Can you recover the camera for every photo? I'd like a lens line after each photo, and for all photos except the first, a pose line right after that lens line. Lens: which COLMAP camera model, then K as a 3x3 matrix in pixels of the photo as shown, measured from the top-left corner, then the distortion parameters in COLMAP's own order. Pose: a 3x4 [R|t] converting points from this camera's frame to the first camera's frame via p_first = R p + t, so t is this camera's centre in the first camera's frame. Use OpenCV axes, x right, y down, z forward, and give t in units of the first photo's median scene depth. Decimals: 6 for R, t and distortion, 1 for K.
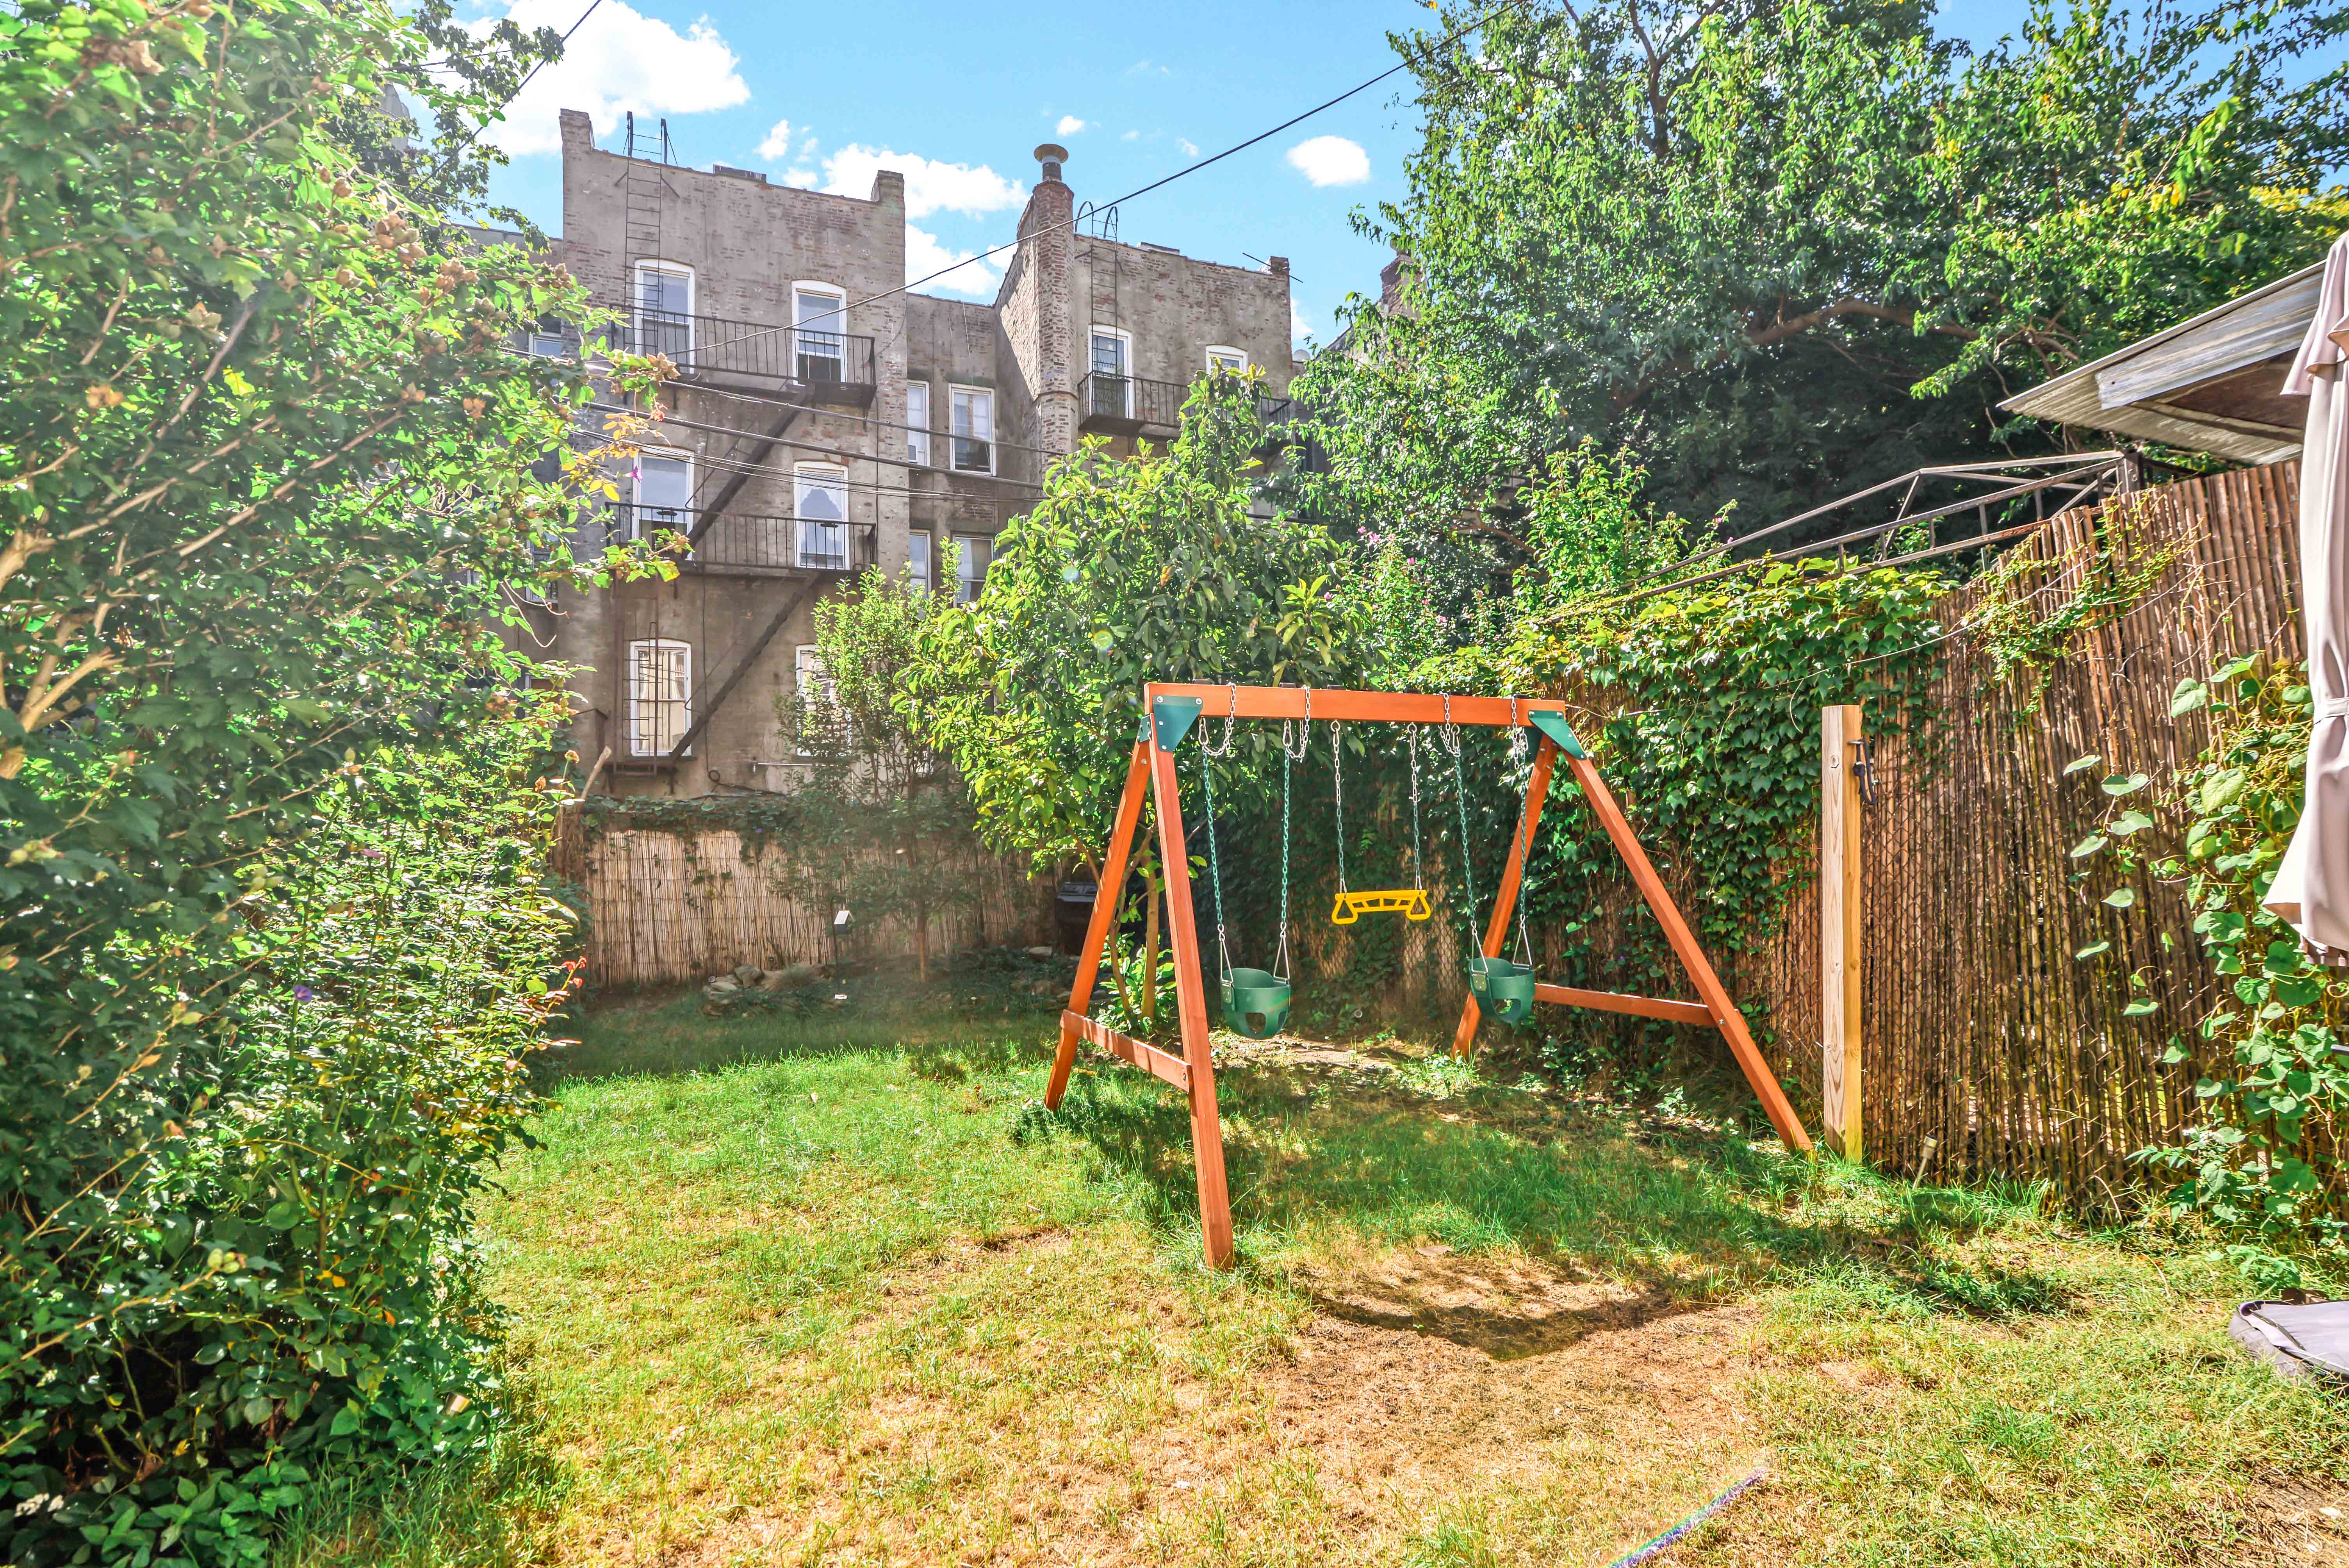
lens RADIAL K [[1105.4, 0, 1173.9], [0, 1105.4, 784.6], [0, 0, 1]] dist [-0.019705, 0.002067]
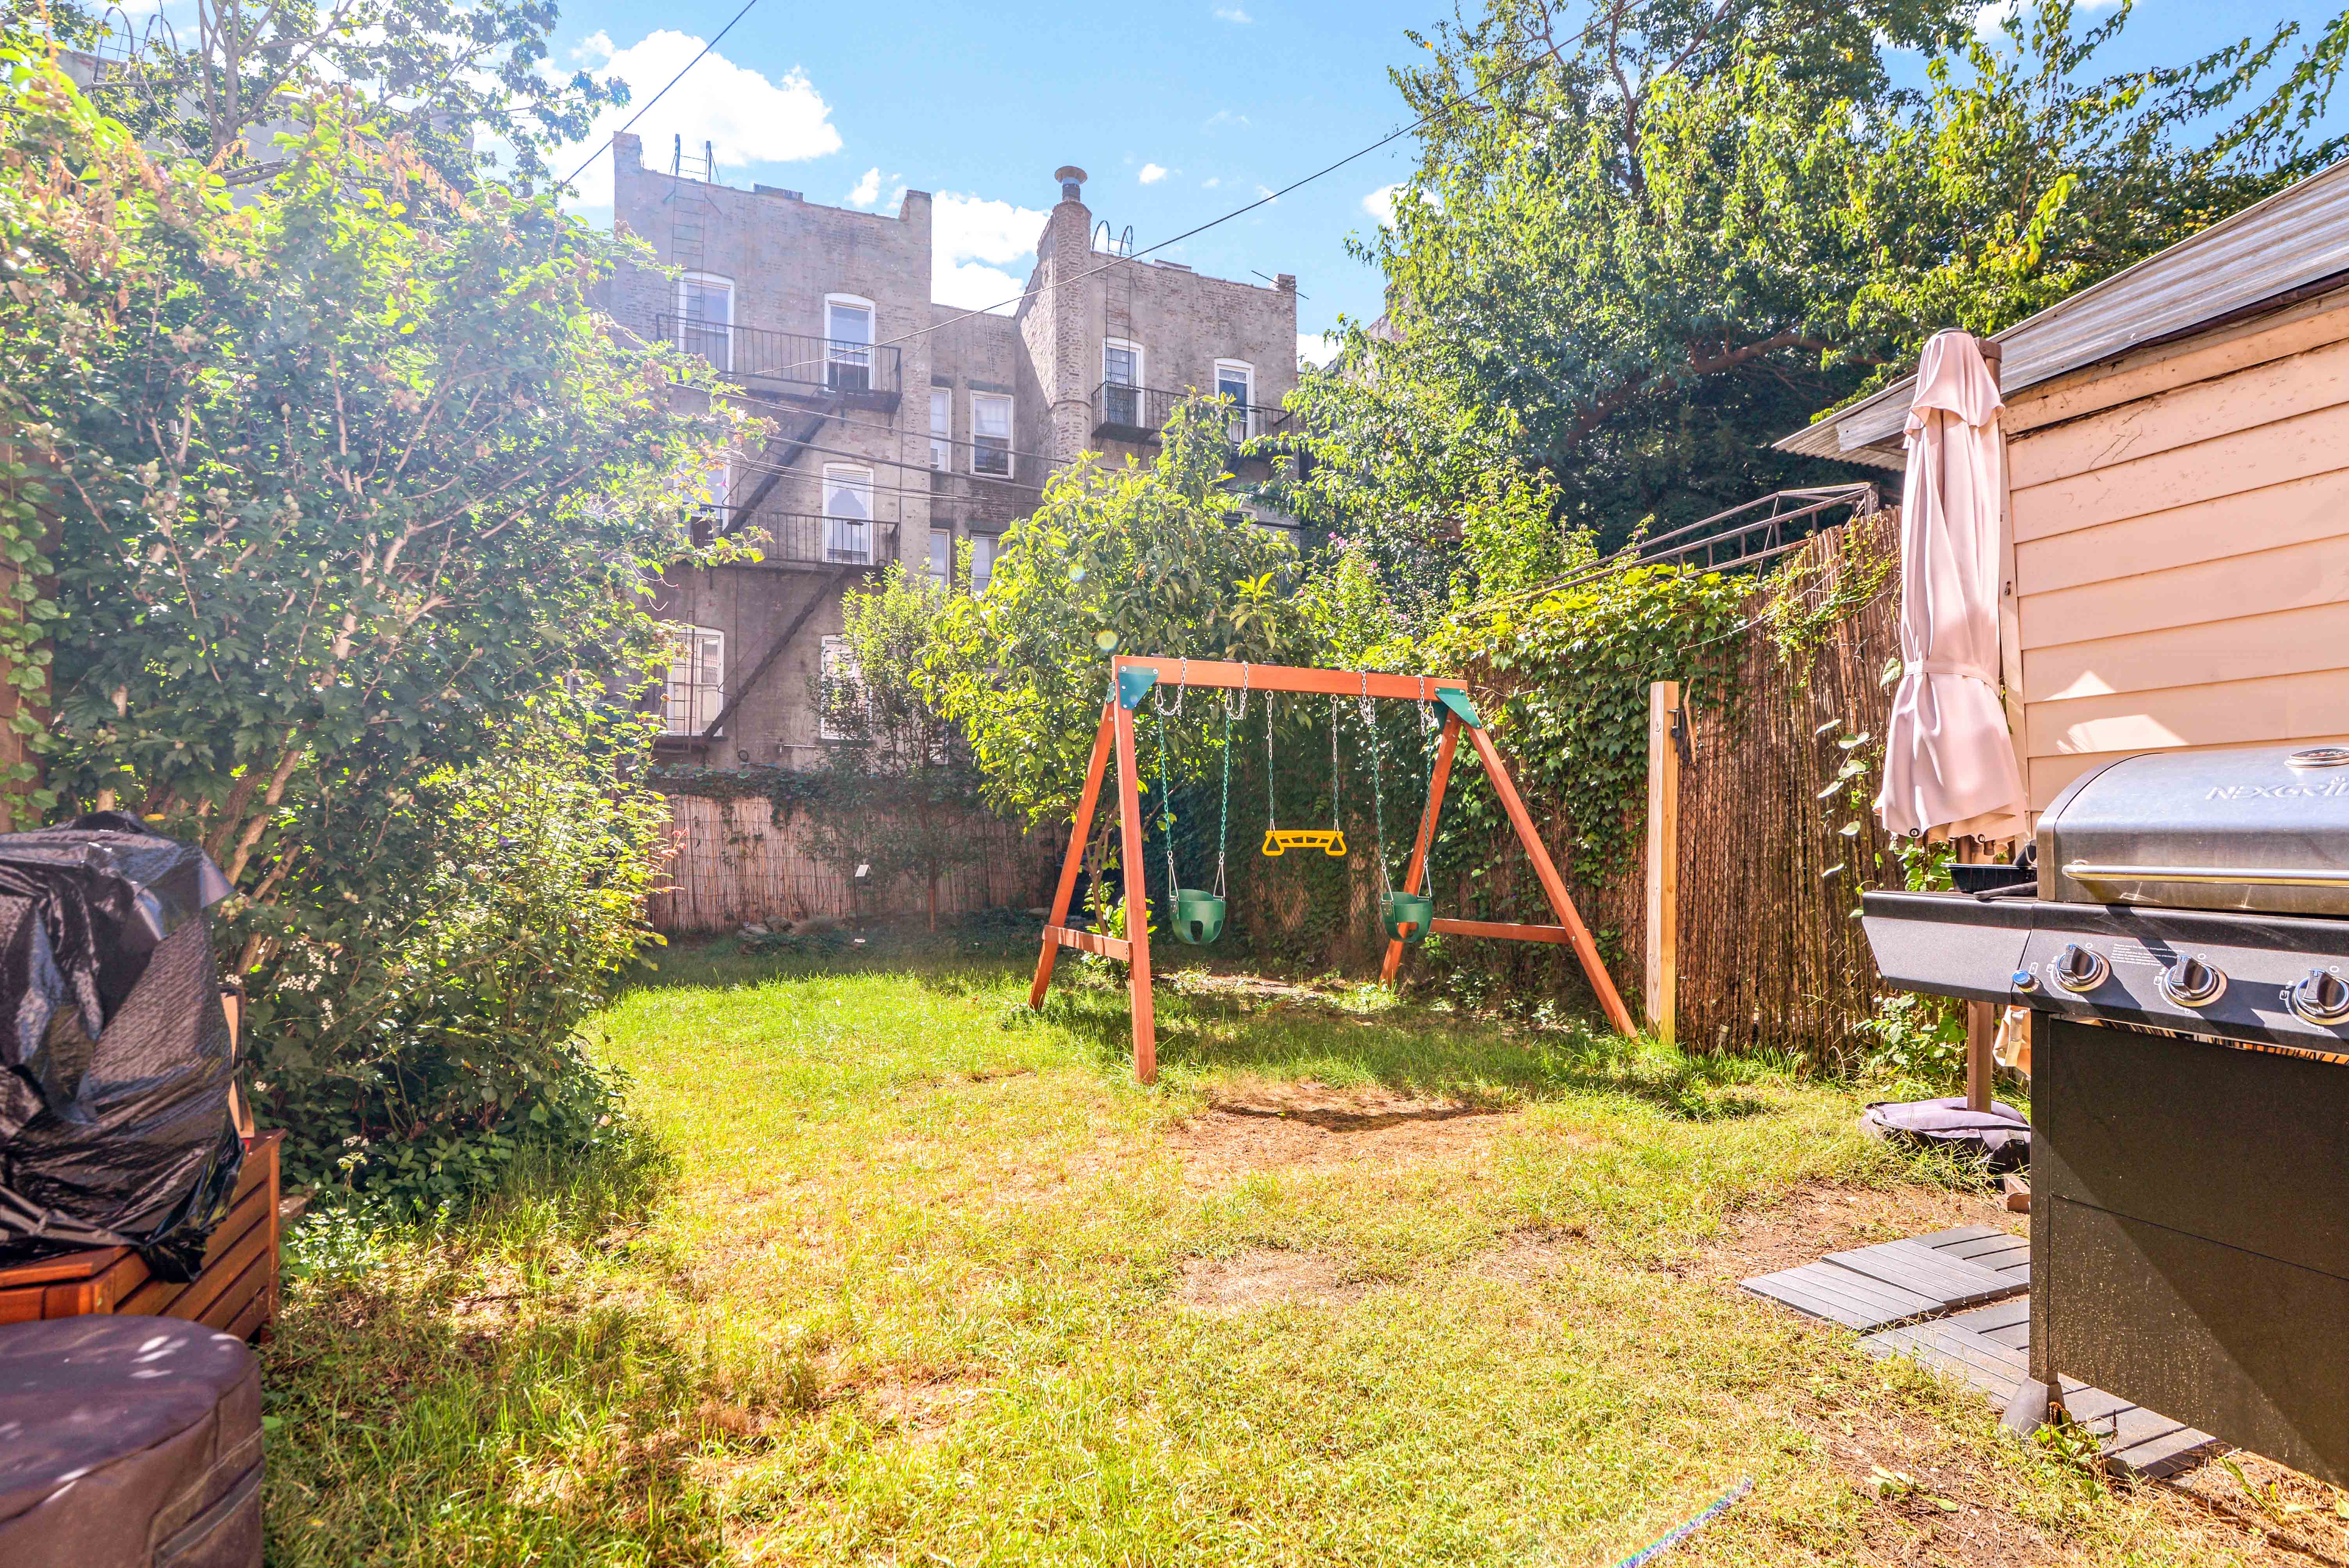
lens RADIAL K [[1105.4, 0, 1173.7], [0, 1105.4, 784.1], [0, 0, 1]] dist [-0.019705, 0.002067]
pose [[0.999698, 0.019861, -0.014452, 0.043412], [-0.019902, 0.999798, -0.002649, 0.037594], [0.014396, 0.002936, 0.999892, -0.166889]]
